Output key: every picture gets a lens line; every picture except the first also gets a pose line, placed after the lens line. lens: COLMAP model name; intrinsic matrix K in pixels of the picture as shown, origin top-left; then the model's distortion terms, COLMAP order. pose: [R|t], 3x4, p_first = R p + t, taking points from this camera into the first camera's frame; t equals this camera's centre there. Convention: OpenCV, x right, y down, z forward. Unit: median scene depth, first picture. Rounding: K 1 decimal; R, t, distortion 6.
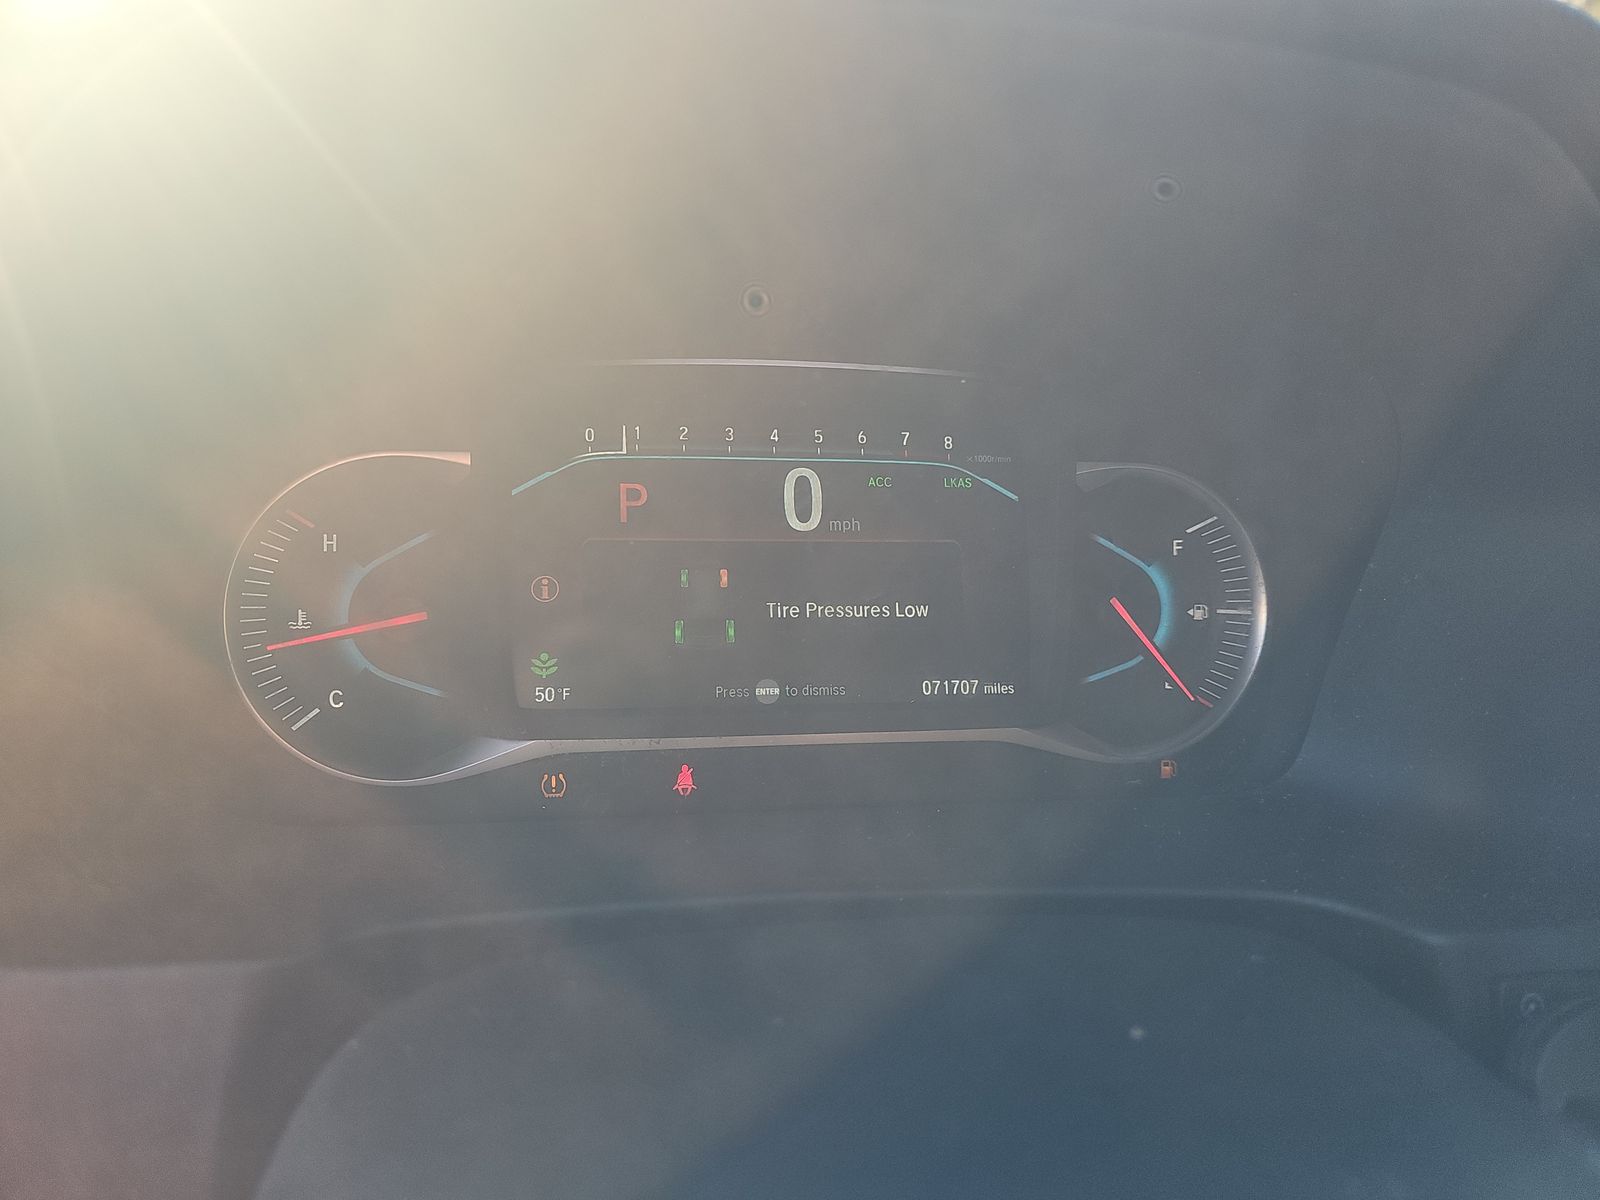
lens RADIAL K [[1076.9, 0, 811.2], [0, 1076.9, 597.2], [0, 0, 1]] dist [0.006471, -0.010707]
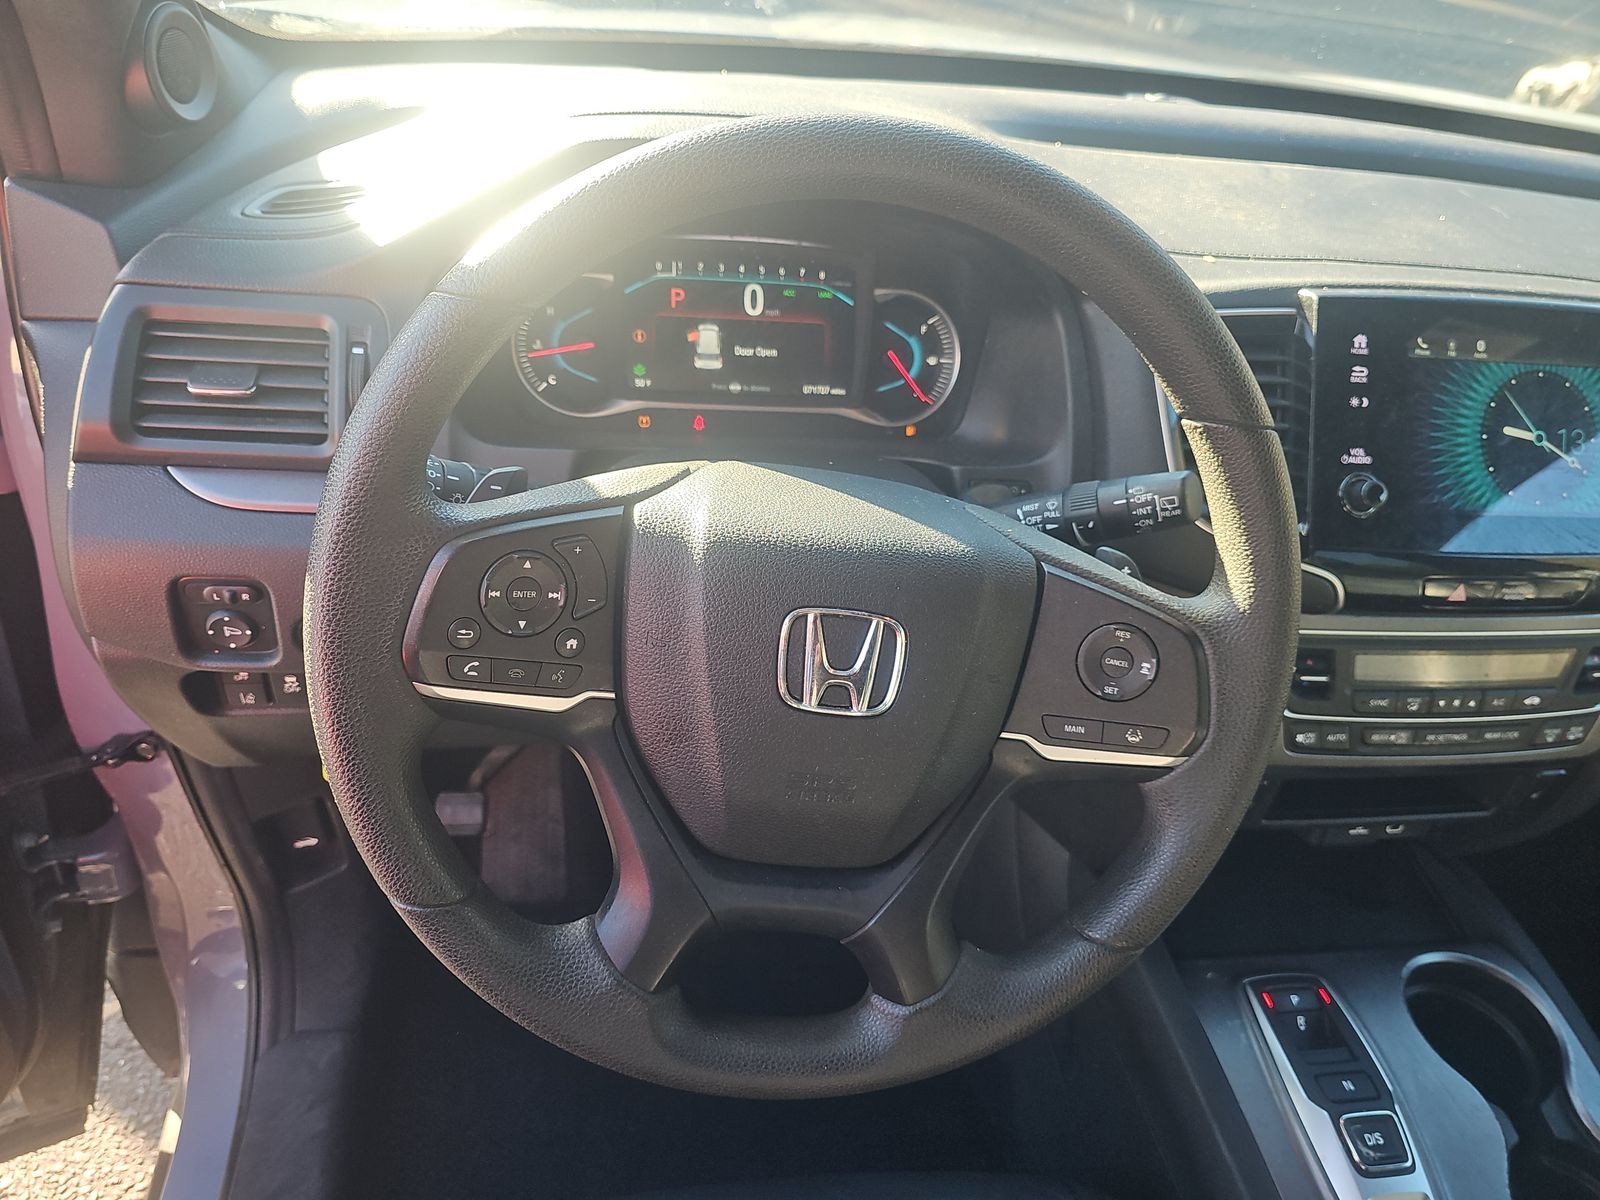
lens RADIAL K [[1076.9, 0, 791.0], [0, 1076.9, 605.6], [0, 0, 1]] dist [0.006471, -0.010707]
pose [[0.998936, 0.039713, 0.023446, 0.041662], [-0.043866, 0.975126, 0.217268, 0.037296], [-0.014234, -0.218065, 0.975830, -1.290605]]
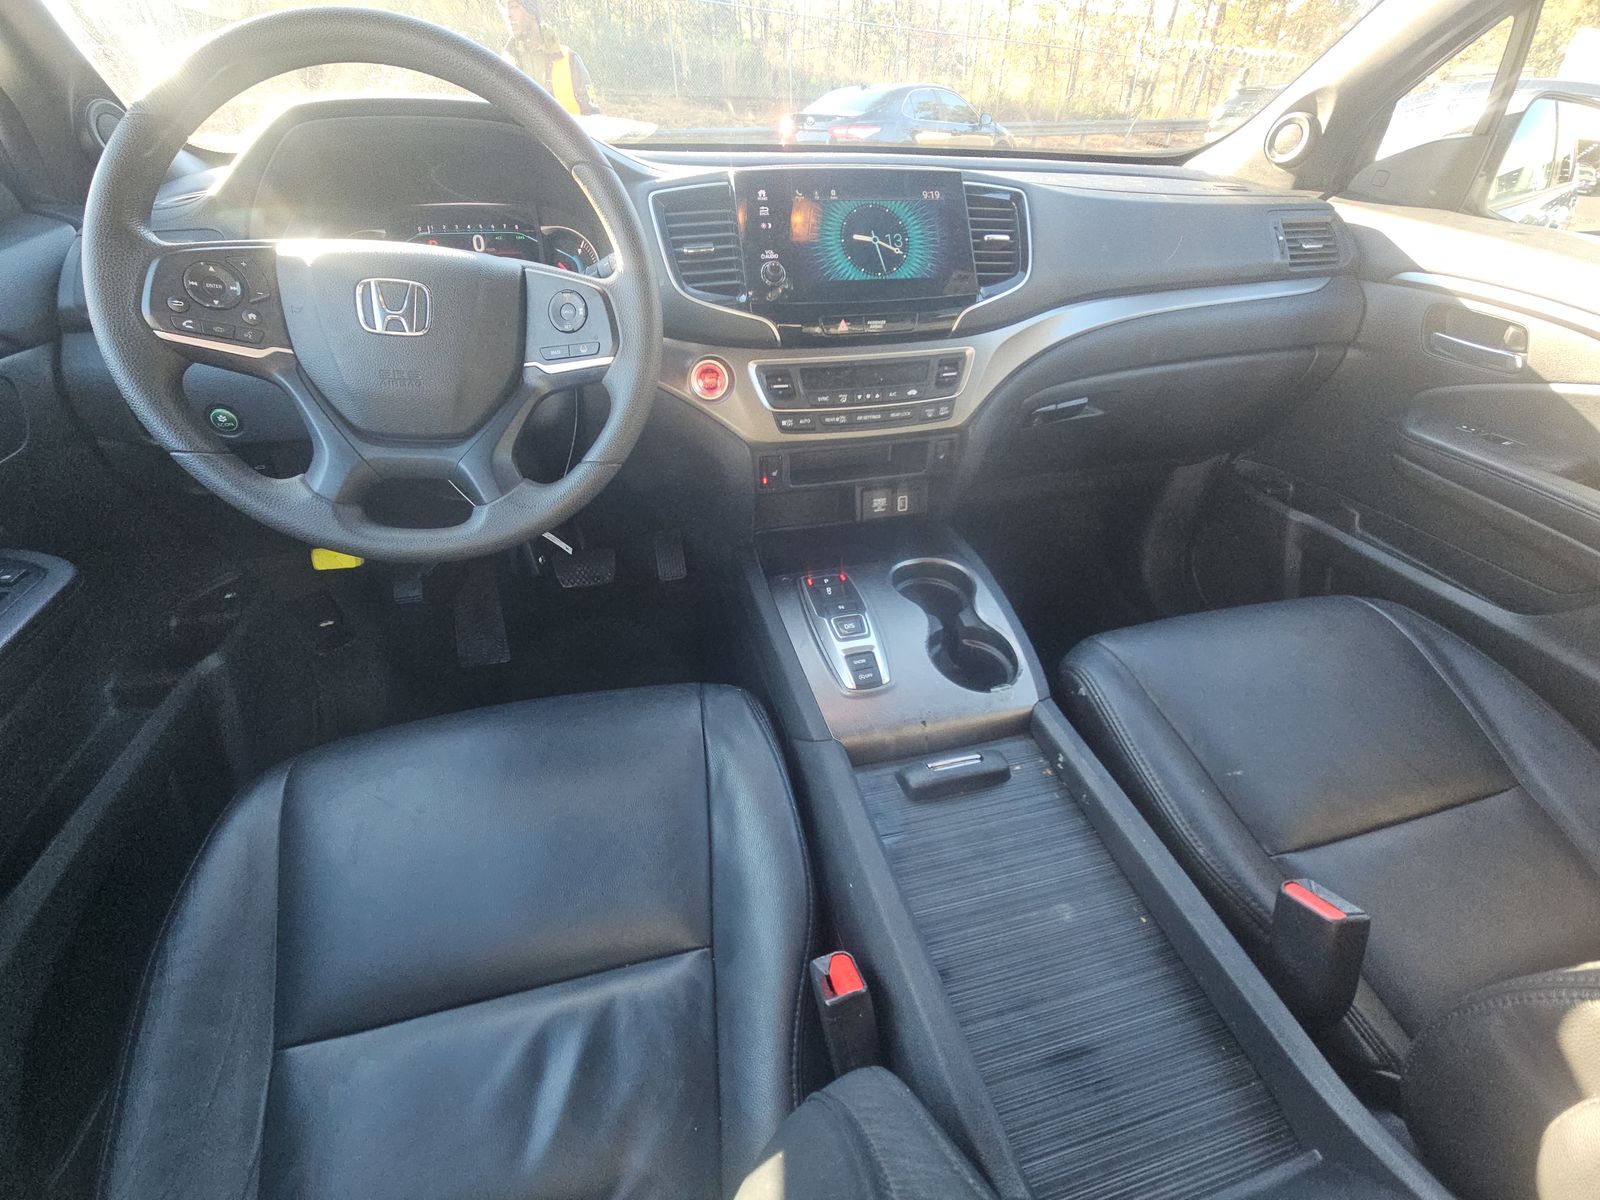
lens RADIAL K [[641.3, 0, 794.3], [0, 641.3, 600.5], [0, 0, 1]] dist [0.002759, -0.000435]
pose [[0.992913, -0.103878, 0.057739, 0.880695], [0.089099, 0.972144, 0.216788, 0.786186], [-0.078650, -0.210107, 0.974510, -1.706885]]
